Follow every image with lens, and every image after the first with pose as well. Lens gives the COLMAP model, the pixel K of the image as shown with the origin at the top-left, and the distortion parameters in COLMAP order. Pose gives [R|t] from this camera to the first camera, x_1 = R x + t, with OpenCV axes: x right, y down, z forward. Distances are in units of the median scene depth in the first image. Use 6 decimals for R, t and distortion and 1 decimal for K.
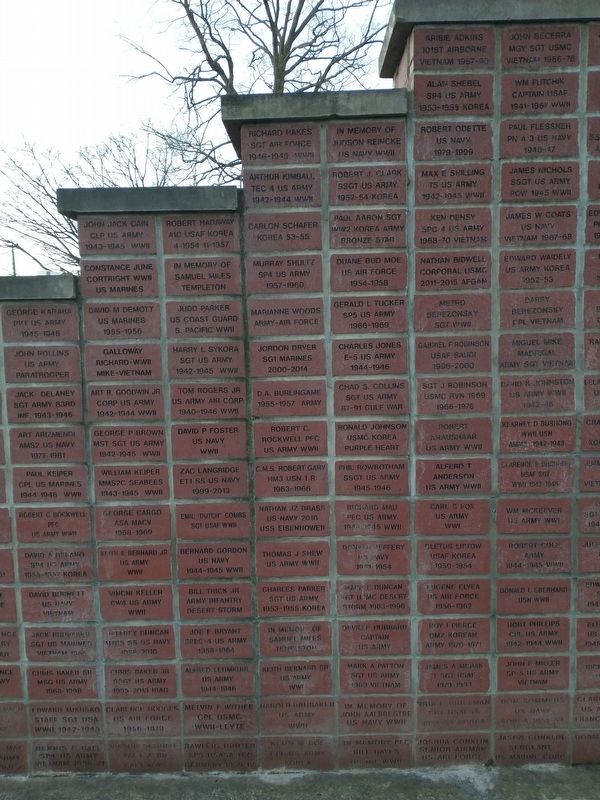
lens RADIAL K [[645.0, 0, 293.7], [0, 645.0, 404.1], [0, 0, 1]] dist [0.062745, -0.106235]
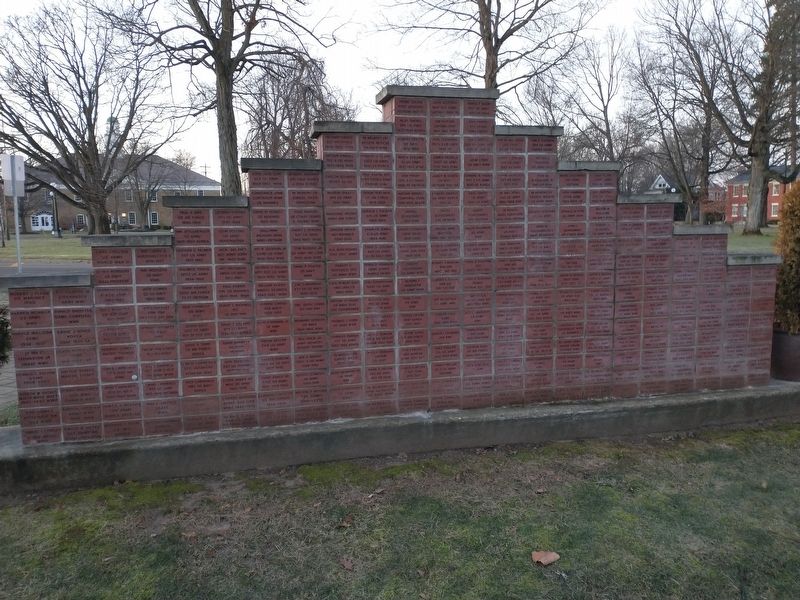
lens RADIAL K [[645.0, 0, 400.3], [0, 645.0, 300.5], [0, 0, 1]] dist [0.062745, -0.106235]
pose [[0.969834, -0.016620, 0.243200, -0.364123], [0.012773, 0.999767, 0.017386, 0.124166], [-0.243432, -0.013755, 0.969820, -1.252184]]
